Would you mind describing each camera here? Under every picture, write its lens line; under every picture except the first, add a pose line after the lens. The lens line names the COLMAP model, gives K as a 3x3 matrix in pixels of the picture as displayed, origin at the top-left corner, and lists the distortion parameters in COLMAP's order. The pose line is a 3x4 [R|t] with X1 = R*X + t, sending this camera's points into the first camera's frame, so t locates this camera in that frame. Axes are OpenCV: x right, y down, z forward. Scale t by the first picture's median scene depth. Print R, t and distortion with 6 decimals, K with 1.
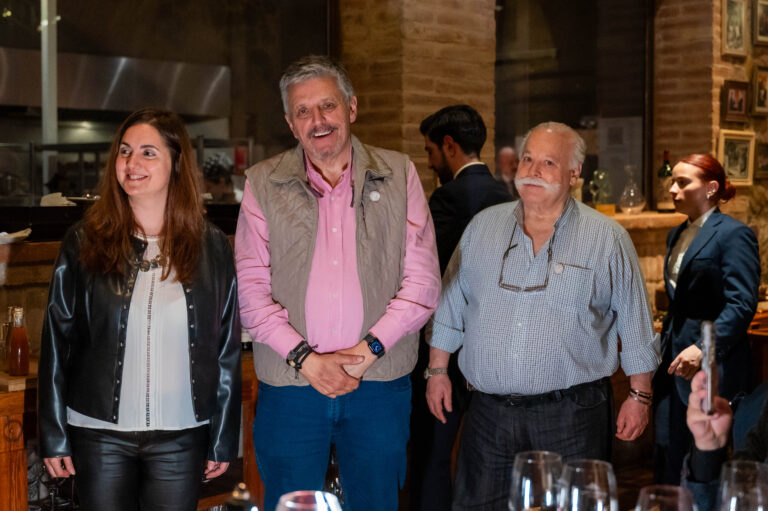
lens RADIAL K [[1170.2, 0, 378.1], [0, 1170.2, 248.9], [0, 0, 1]] dist [0.024810, 0.000000]
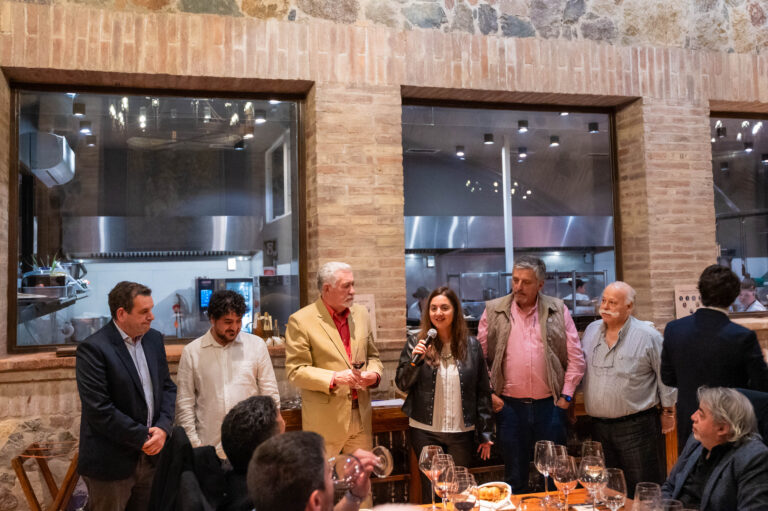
lens RADIAL K [[802.9, 0, 396.8], [0, 802.9, 221.1], [0, 0, 1]] dist [-0.013884, 0.000000]
pose [[0.860987, -0.053889, -0.505765, 0.300013], [-0.004377, 0.993550, -0.113313, -0.036849], [0.508608, 0.099775, 0.855197, -0.271515]]
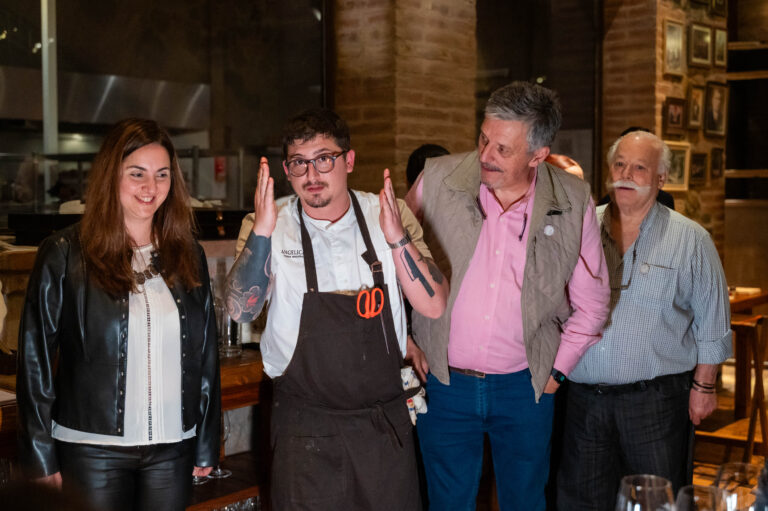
lens RADIAL K [[1039.8, 0, 420.1], [0, 1039.8, 262.4], [0, 0, 1]] dist [-0.009616, 0.000000]
pose [[0.995944, -0.010829, 0.089319, -0.041276], [0.009657, 0.999862, 0.013545, -0.001165], [-0.089453, -0.012627, 0.995911, 0.036610]]
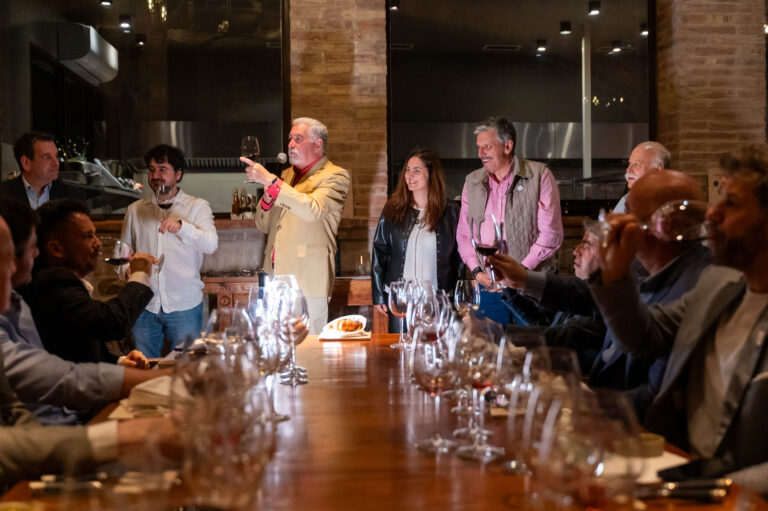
lens RADIAL K [[895.6, 0, 411.7], [0, 895.6, 239.6], [0, 0, 1]] dist [-0.006593, 0.000000]
pose [[0.753839, 0.000251, -0.657059, 0.518843], [-0.025405, 0.999263, -0.028765, 0.056391], [0.656567, 0.038377, 0.753291, -0.156231]]
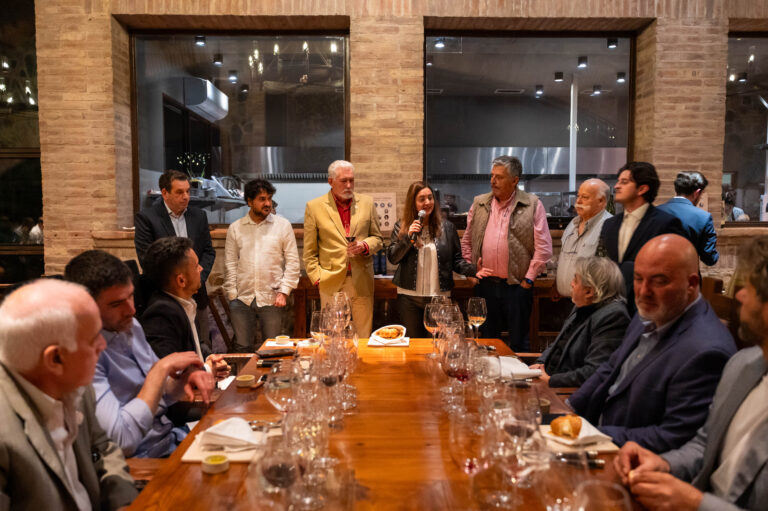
lens RADIAL K [[623.0, 0, 384.6], [0, 623.0, 261.0], [0, 0, 1]] dist [-0.000141, -0.005102]
pose [[0.695443, 0.054196, -0.716535, 0.456603], [-0.038011, 0.998530, 0.038633, 0.011932], [0.717576, 0.000369, 0.696481, -0.095133]]
